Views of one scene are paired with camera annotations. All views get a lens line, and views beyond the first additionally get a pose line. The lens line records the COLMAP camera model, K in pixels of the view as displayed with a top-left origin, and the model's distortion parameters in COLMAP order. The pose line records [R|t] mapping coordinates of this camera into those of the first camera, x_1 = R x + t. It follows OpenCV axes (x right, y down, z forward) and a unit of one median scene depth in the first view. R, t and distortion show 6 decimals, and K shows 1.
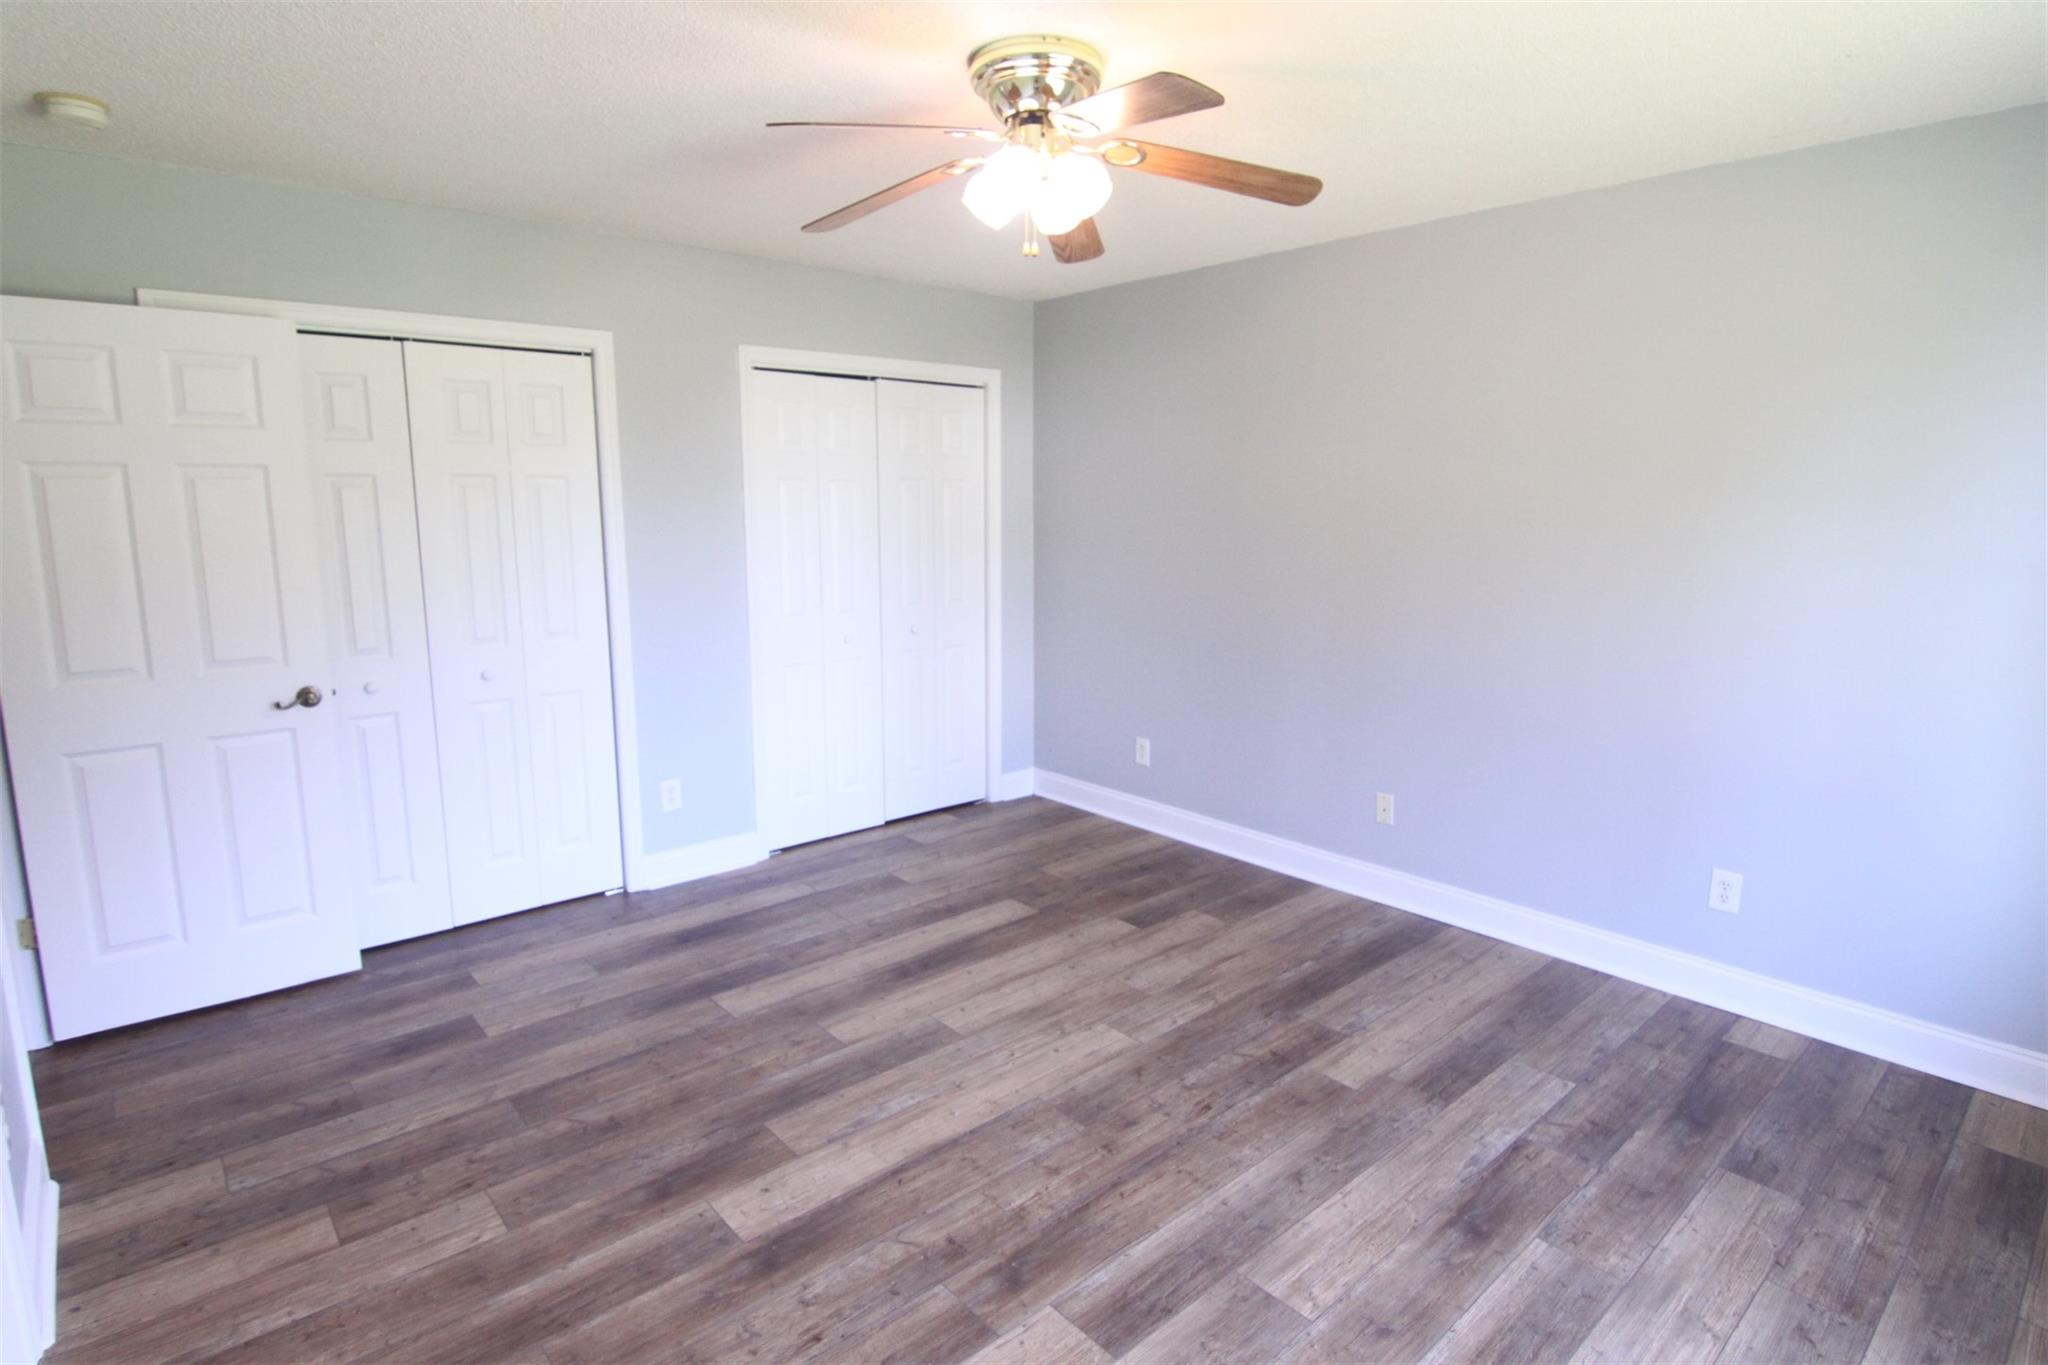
lens RADIAL K [[1054.1, 0, 1028.6], [0, 1054.1, 667.2], [0, 0, 1]] dist [-0.002899, -0.013789]
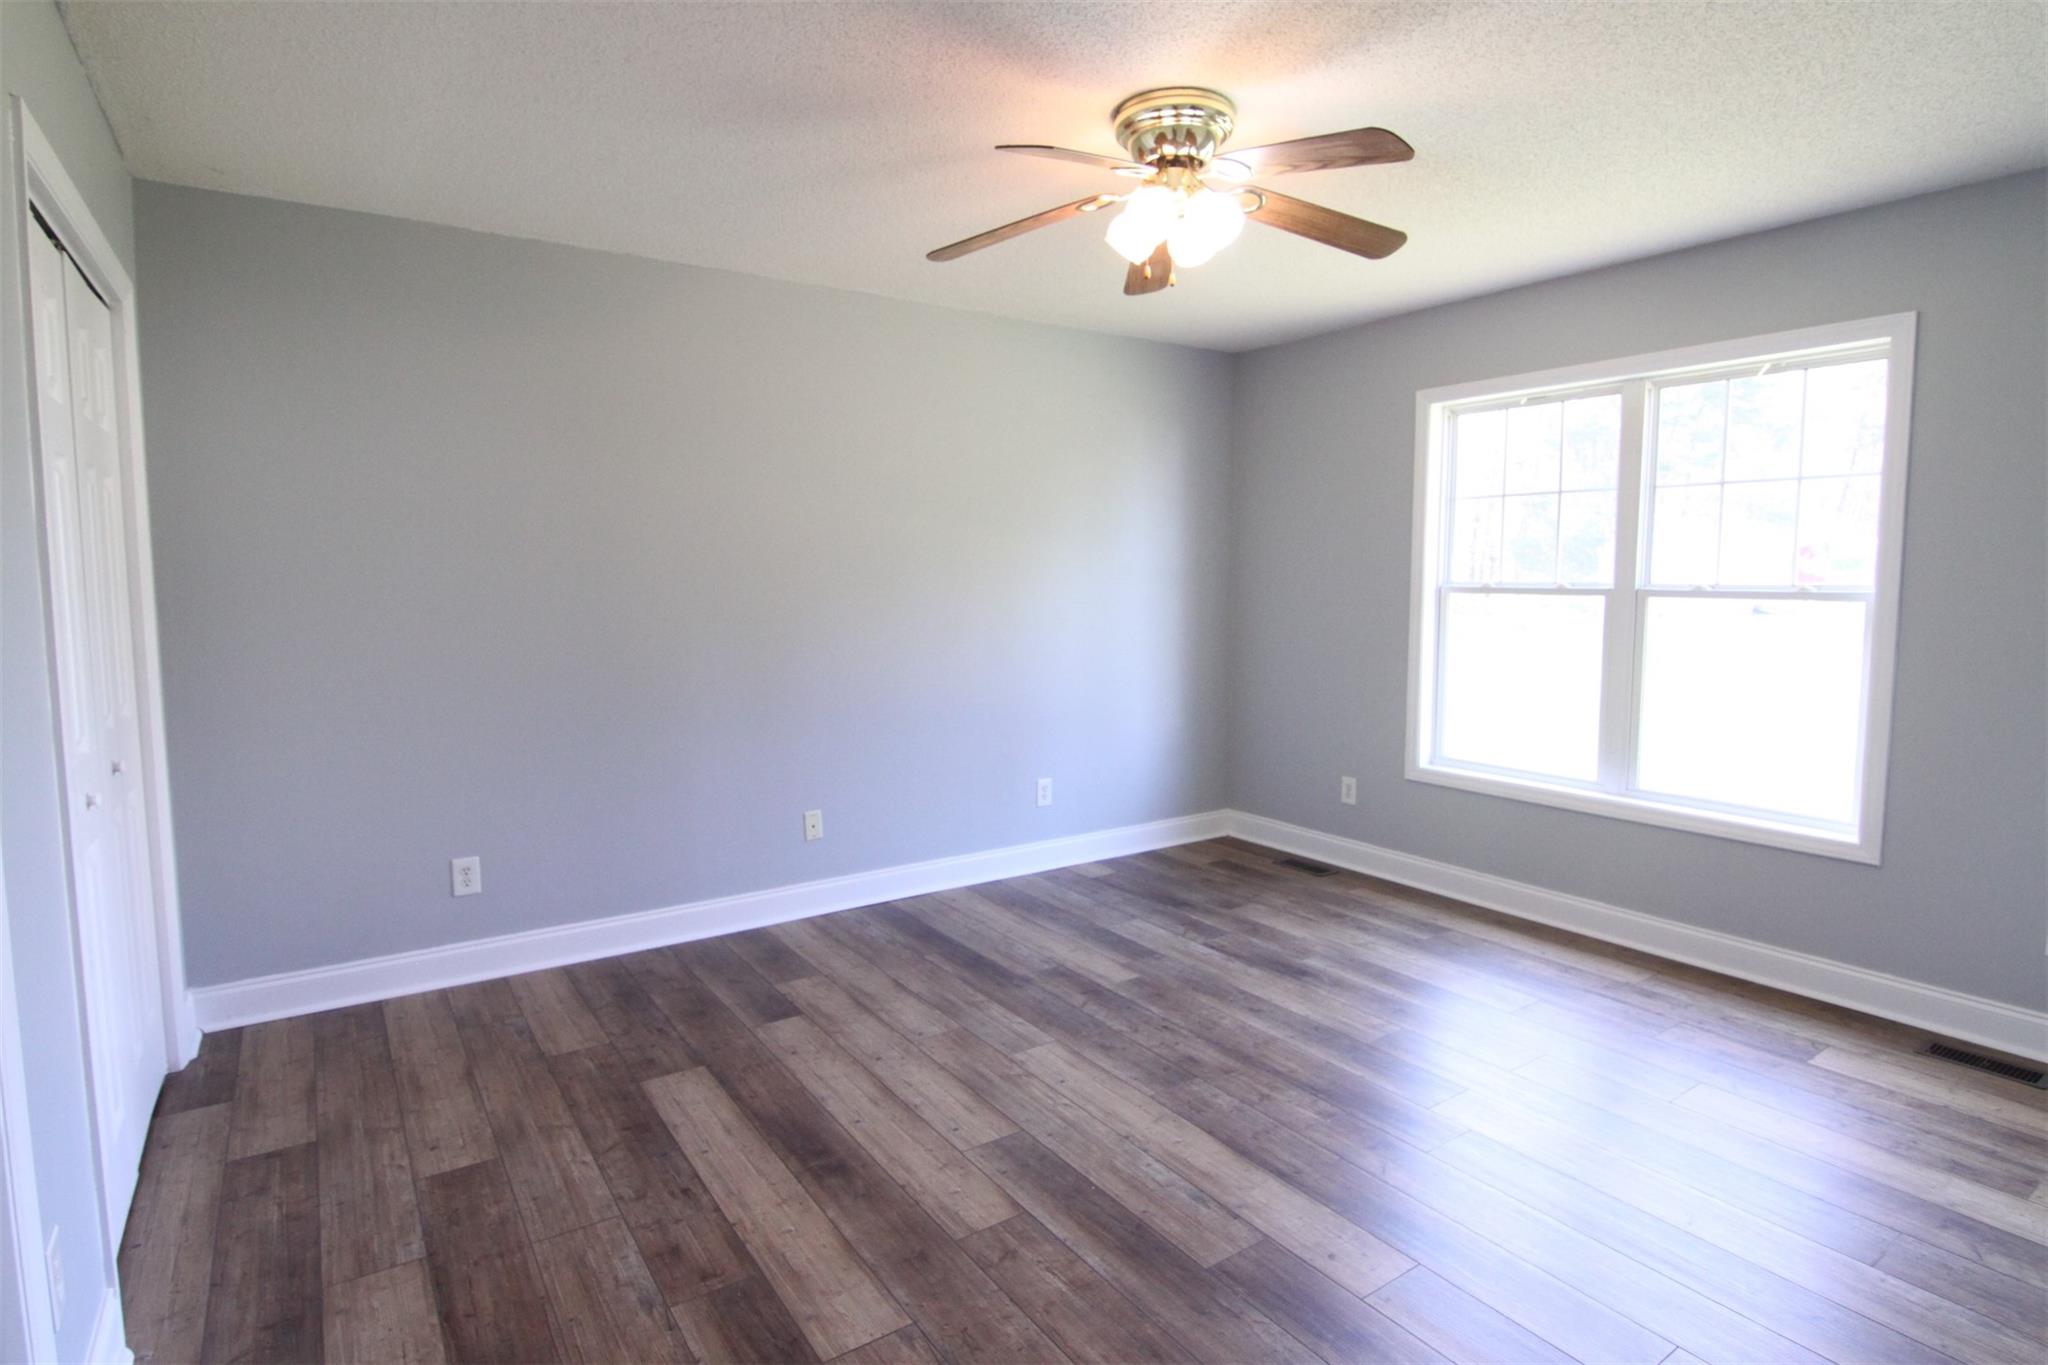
lens RADIAL K [[1054.1, 0, 1028.6], [0, 1054.1, 667.2], [0, 0, 1]] dist [-0.002899, -0.013789]
pose [[0.125527, -0.090377, 0.987965, -0.853447], [0.160707, 0.984542, 0.069645, -0.077398], [-0.978987, 0.150030, 0.138111, 0.801111]]
